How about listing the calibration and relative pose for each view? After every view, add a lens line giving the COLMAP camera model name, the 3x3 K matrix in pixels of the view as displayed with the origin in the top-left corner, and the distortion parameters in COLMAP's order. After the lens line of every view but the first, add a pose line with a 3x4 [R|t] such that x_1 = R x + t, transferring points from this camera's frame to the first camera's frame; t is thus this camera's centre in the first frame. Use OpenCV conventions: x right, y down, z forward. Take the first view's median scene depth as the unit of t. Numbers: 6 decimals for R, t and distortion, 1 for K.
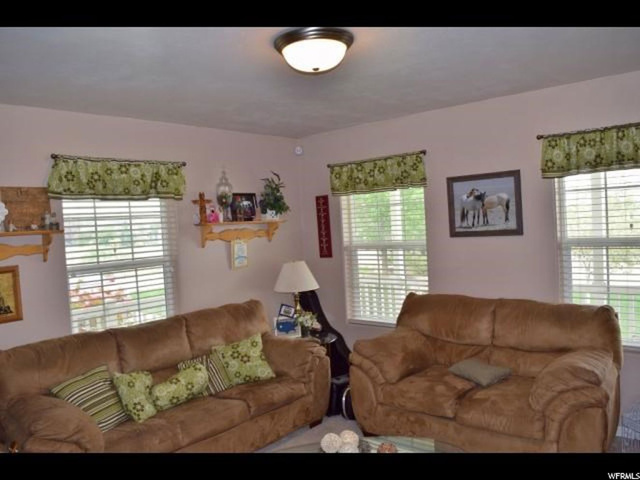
lens RADIAL K [[511.7, 0, 318.7], [0, 511.7, 229.7], [0, 0, 1]] dist [-0.082415, 0.002418]
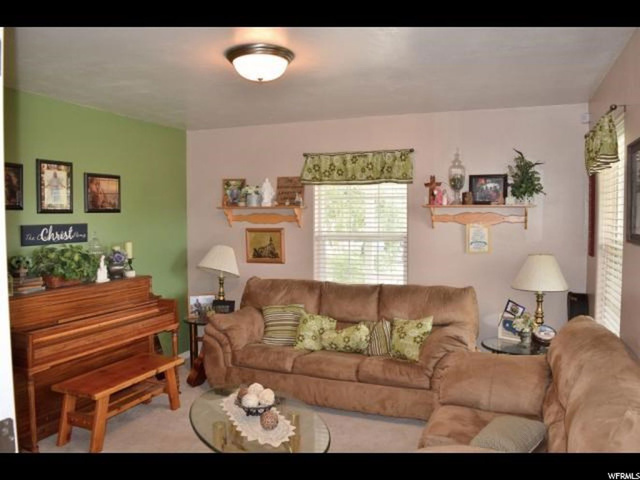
lens RADIAL K [[511.7, 0, 318.7], [0, 511.7, 229.7], [0, 0, 1]] dist [-0.082415, 0.002418]
pose [[0.318012, 0.080051, -0.944701, 0.708161], [-0.030482, 0.996777, 0.074203, -0.033516], [0.947597, 0.005199, 0.319427, 0.450790]]
